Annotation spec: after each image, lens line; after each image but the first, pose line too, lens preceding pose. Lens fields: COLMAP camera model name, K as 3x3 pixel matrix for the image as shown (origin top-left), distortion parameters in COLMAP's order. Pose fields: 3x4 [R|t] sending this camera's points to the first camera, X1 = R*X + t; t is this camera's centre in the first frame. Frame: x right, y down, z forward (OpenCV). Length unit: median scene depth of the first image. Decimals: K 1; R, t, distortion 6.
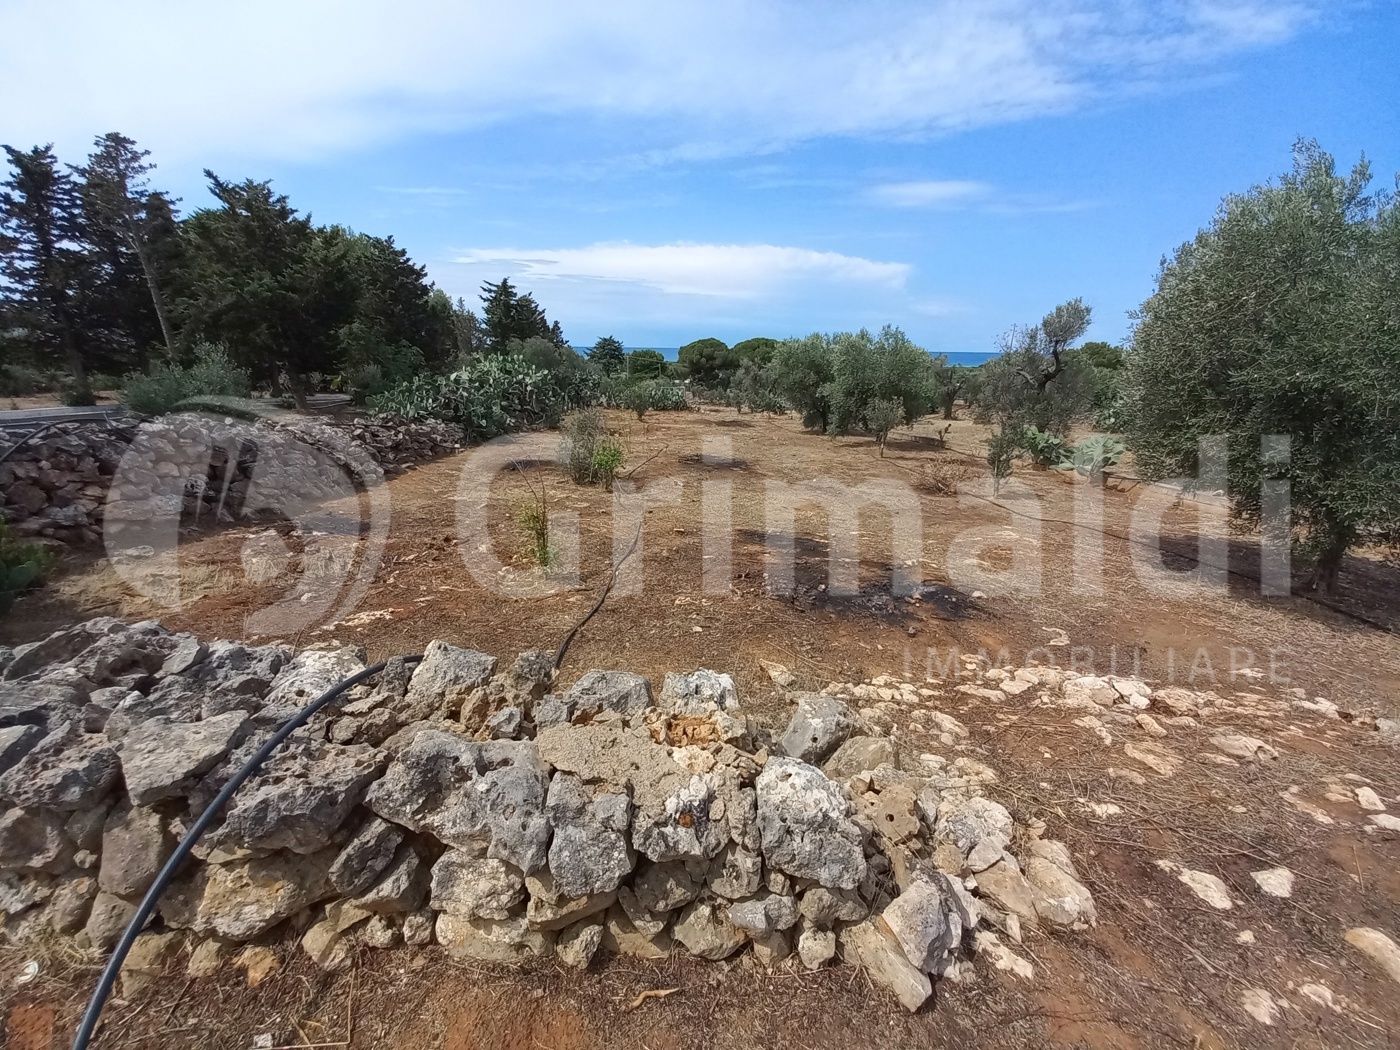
lens RADIAL K [[566.1, 0, 691.0], [0, 566.1, 523.7], [0, 0, 1]] dist [-0.005531, -0.000400]
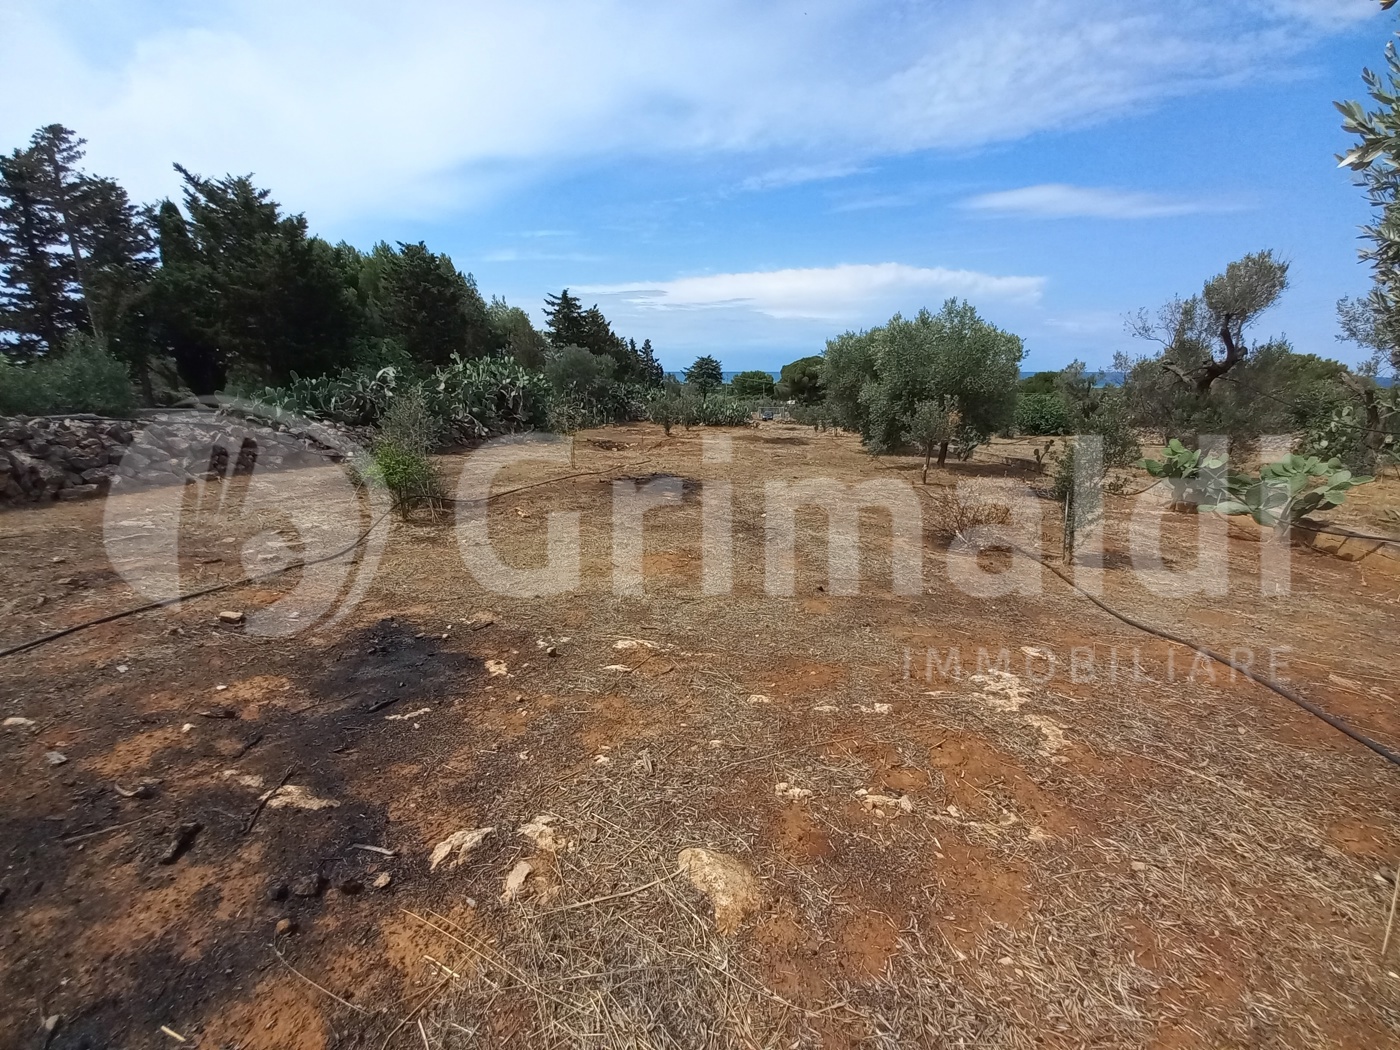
lens RADIAL K [[546.3, 0, 705.0], [0, 546.3, 521.1], [0, 0, 1]] dist [-0.006728, -0.002242]
pose [[0.977385, 0.041877, -0.207282, 0.082210], [-0.050701, 0.998012, -0.037437, -0.012938], [0.205302, 0.047100, 0.977565, 0.115101]]
